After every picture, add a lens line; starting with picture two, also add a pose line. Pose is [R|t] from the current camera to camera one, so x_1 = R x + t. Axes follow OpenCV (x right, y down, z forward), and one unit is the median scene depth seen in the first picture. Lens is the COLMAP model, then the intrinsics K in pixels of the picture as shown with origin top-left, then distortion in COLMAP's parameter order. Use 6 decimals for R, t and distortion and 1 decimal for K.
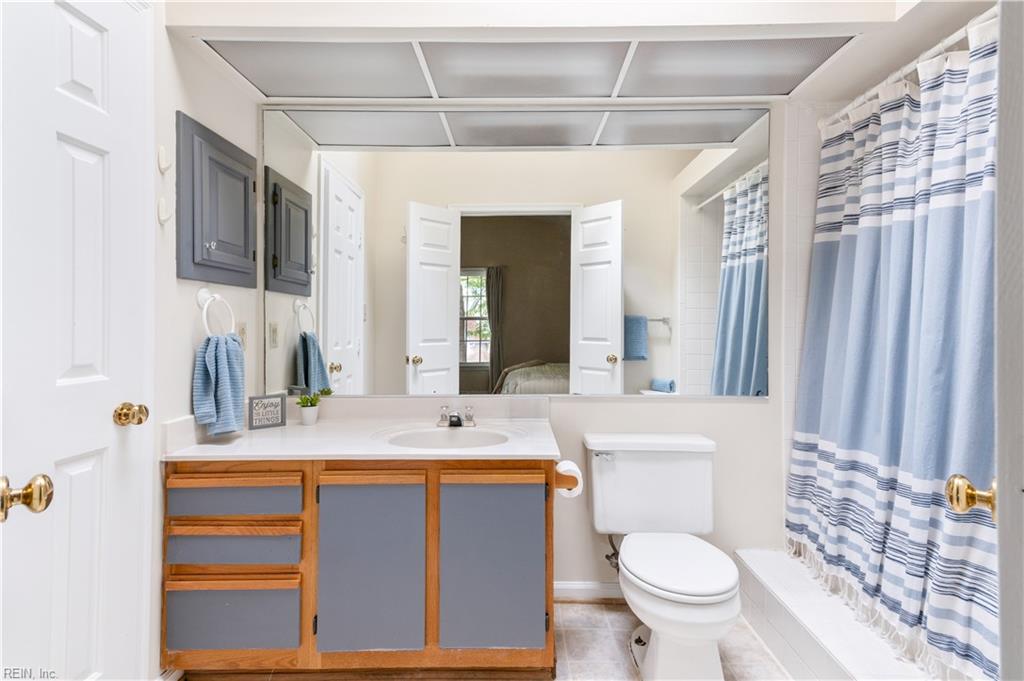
lens RADIAL K [[471.2, 0, 512.0], [0, 471.2, 340.5], [0, 0, 1]] dist [0.061434, 0.000010]
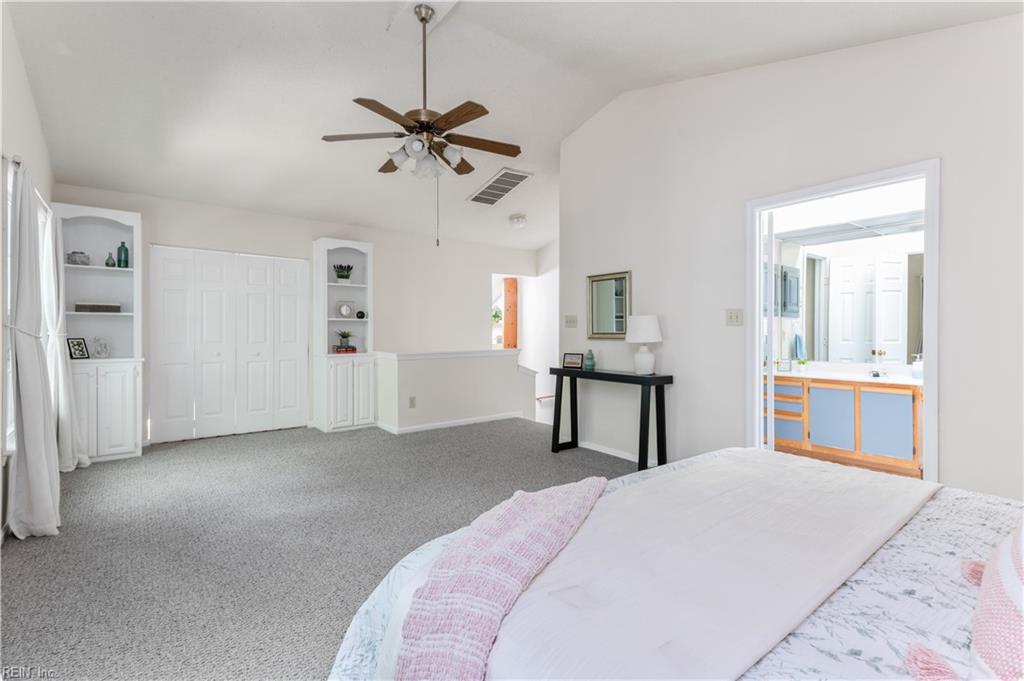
lens RADIAL K [[471.2, 0, 512.0], [0, 471.2, 340.5], [0, 0, 1]] dist [0.061434, 0.000010]
pose [[0.628156, 0.006586, -0.778059, 0.546286], [0.001569, 0.999951, 0.009730, -0.012729], [0.778086, -0.007333, 0.628115, -1.652766]]
